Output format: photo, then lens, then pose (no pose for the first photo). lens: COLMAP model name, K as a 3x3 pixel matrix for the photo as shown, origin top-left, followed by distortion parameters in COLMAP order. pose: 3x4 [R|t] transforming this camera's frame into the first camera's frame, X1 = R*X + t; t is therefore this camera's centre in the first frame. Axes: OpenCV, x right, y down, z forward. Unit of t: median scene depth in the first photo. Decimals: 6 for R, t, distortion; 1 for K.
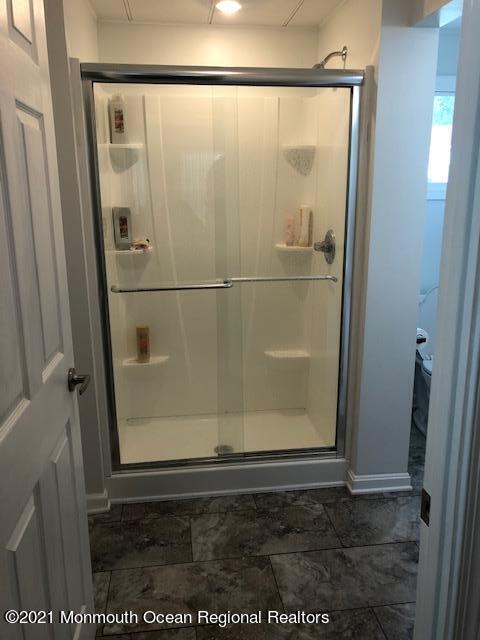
lens RADIAL K [[525.1, 0, 241.8], [0, 525.1, 321.2], [0, 0, 1]] dist [0.036060, -0.010976]
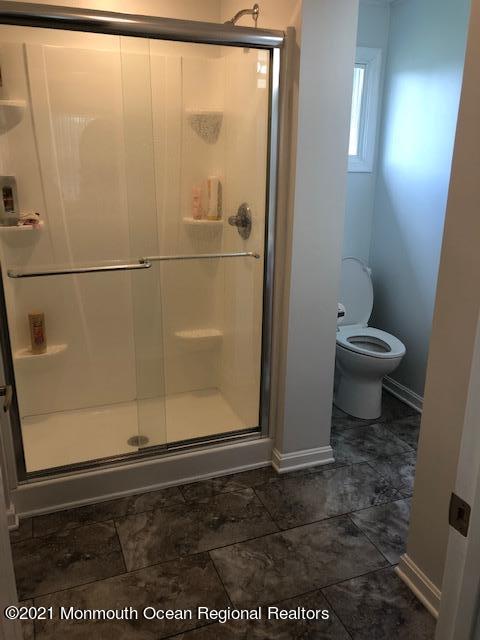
lens RADIAL K [[525.1, 0, 238.8], [0, 525.1, 317.9], [0, 0, 1]] dist [0.036060, -0.010976]
pose [[0.971430, -0.052655, 0.231411, -0.078956], [0.041233, 0.997693, 0.053924, -0.018851], [-0.233717, -0.042842, 0.971360, 0.075080]]
